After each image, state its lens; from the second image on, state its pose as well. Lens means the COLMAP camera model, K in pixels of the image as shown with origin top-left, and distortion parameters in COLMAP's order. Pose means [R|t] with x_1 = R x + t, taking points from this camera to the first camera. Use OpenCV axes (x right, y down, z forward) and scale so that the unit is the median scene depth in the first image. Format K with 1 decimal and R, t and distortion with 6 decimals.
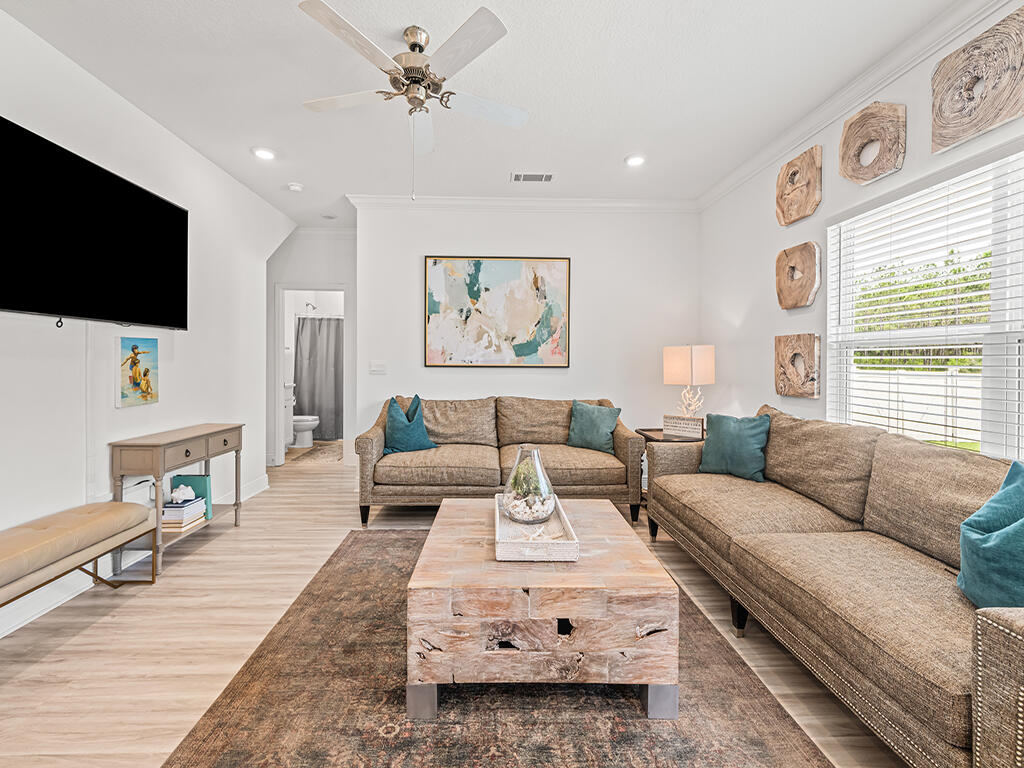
lens RADIAL K [[427.4, 0, 509.5], [0, 427.4, 363.4], [0, 0, 1]] dist [-0.001759, 0.000373]
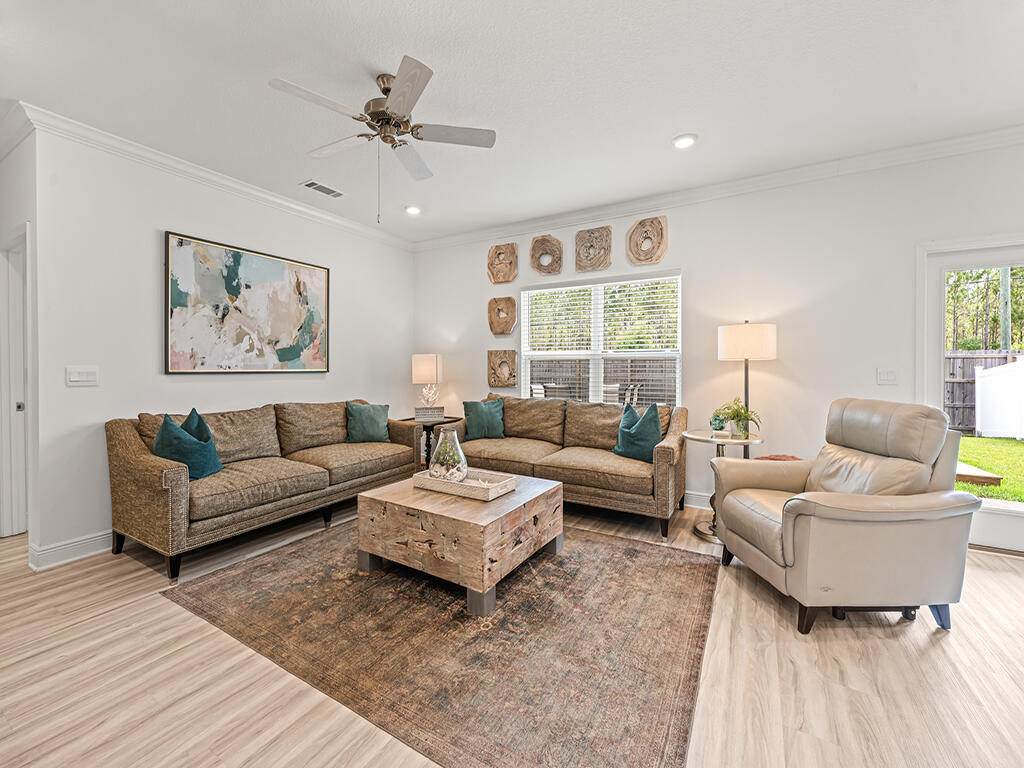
lens RADIAL K [[427.4, 0, 503.7], [0, 427.4, 370.1], [0, 0, 1]] dist [-0.001759, 0.000373]
pose [[0.533791, -0.011594, 0.845537, -0.599018], [0.004297, 0.999930, 0.010998, -0.005808], [-0.845606, -0.002237, 0.533803, 0.077503]]
